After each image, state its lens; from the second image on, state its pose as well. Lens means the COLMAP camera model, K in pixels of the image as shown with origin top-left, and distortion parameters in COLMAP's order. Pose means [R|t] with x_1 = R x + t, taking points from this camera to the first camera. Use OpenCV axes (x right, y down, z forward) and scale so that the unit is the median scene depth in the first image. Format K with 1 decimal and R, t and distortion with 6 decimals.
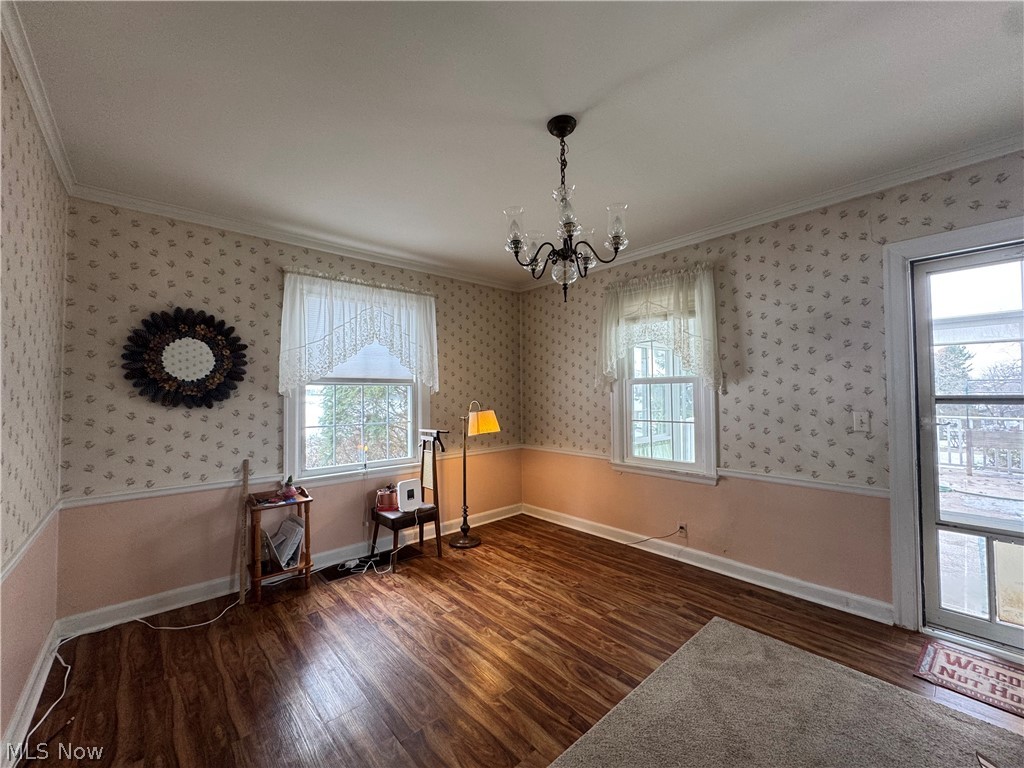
lens RADIAL K [[408.2, 0, 512.0], [0, 408.2, 384.0], [0, 0, 1]] dist [-0.003014, -0.000420]
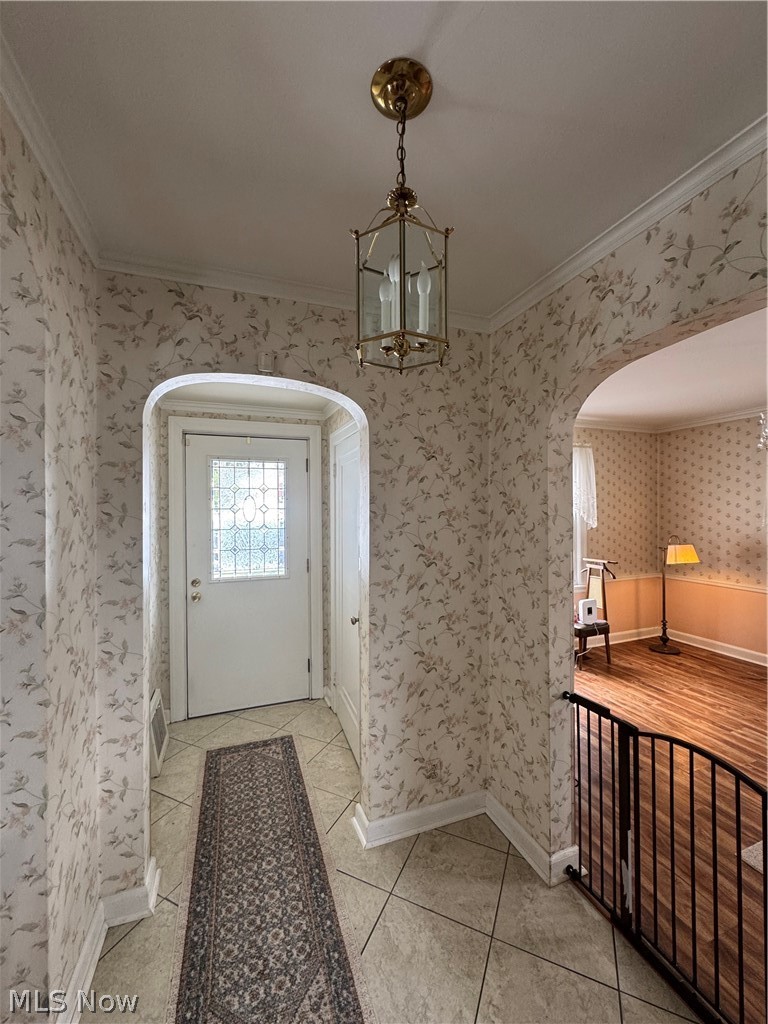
lens RADIAL K [[408.2, 0, 384.0], [0, 408.2, 512.0], [0, 0, 1]] dist [-0.003014, -0.000420]
pose [[0.932845, 0.004567, -0.360249, -0.380503], [0.008317, 0.999380, 0.034204, -0.084216], [0.360182, -0.034904, 0.932229, -0.392038]]
